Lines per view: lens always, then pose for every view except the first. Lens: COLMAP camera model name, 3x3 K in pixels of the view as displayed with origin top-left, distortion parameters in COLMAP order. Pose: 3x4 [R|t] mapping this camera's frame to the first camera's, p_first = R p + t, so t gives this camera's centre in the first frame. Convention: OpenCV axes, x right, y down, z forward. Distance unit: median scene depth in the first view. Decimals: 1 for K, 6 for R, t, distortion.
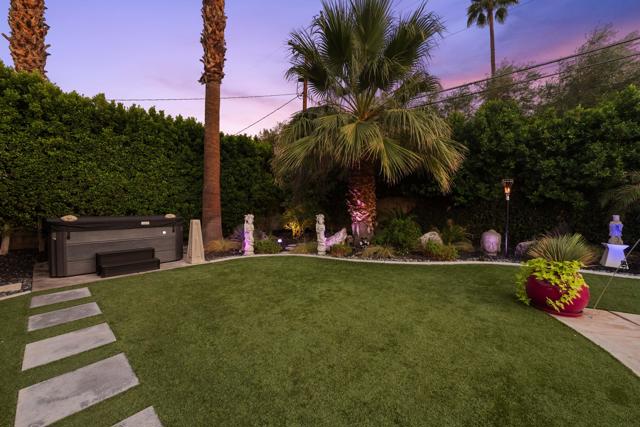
lens RADIAL K [[247.1, 0, 320.0], [0, 247.1, 213.5], [0, 0, 1]] dist [-0.001387, -0.000142]
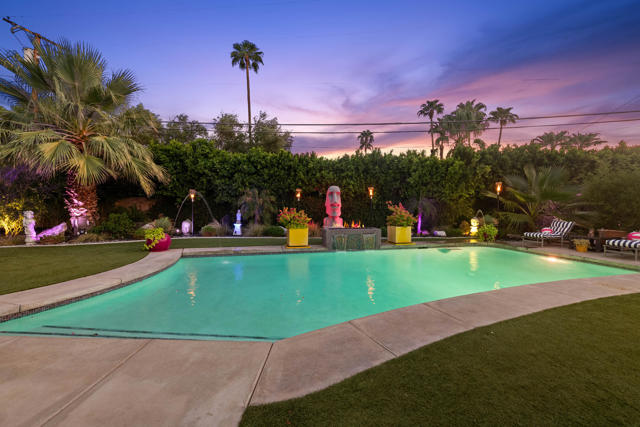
lens RADIAL K [[250.2, 0, 322.1], [0, 250.2, 212.4], [0, 0, 1]] dist [0.009229, -0.000094]
pose [[0.767793, -0.009018, 0.640635, 0.297719], [0.010716, 0.999942, 0.001232, 0.024325], [-0.640608, 0.005919, 0.767845, -0.804354]]
